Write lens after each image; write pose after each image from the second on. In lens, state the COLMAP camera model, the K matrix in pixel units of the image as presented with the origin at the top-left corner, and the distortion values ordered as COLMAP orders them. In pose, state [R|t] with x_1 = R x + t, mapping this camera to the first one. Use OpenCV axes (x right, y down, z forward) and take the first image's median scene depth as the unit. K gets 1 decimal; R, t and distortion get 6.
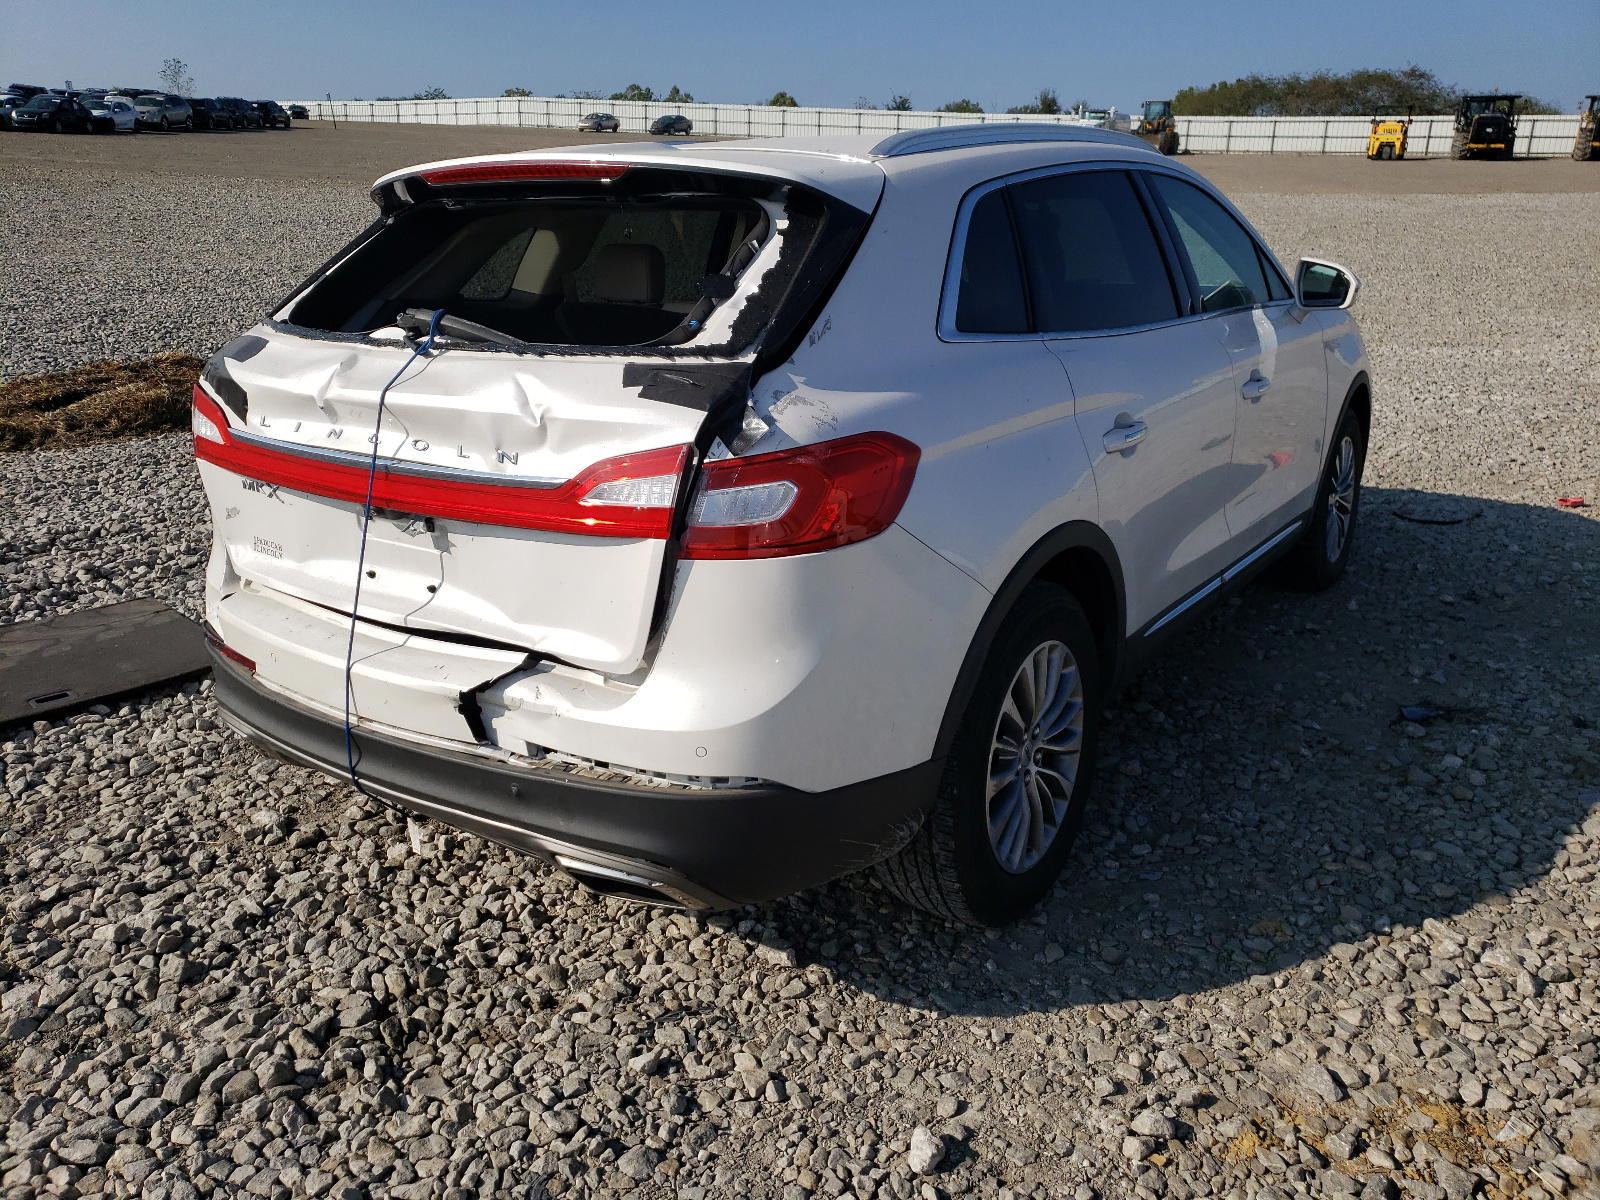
lens RADIAL K [[1211.0, 0, 798.9], [0, 1211.0, 596.8], [0, 0, 1]] dist [0.025469, 0.000373]
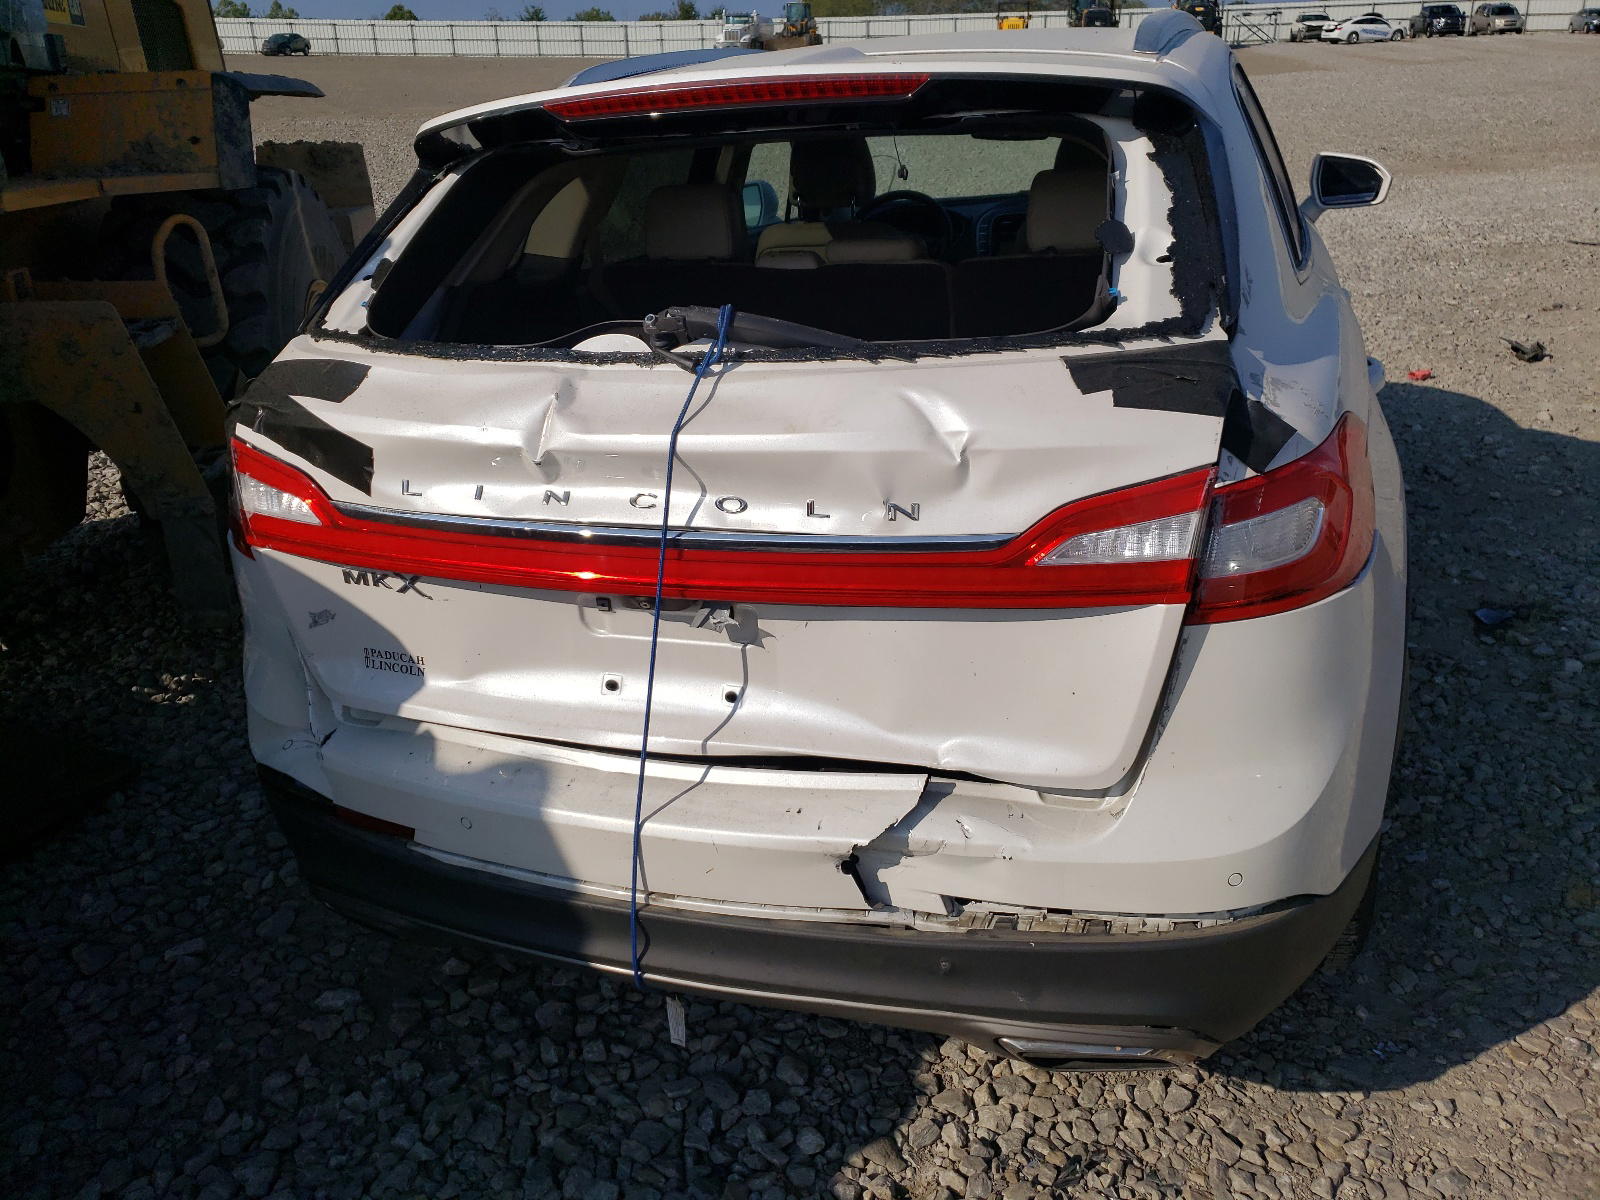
lens RADIAL K [[1211.0, 0, 800.5], [0, 1211.0, 595.8], [0, 0, 1]] dist [0.025469, 0.000373]
pose [[0.962255, -0.144871, 0.230385, -0.427927], [0.130266, 0.988448, 0.077472, -0.118514], [-0.238947, -0.044537, 0.970011, 0.312136]]
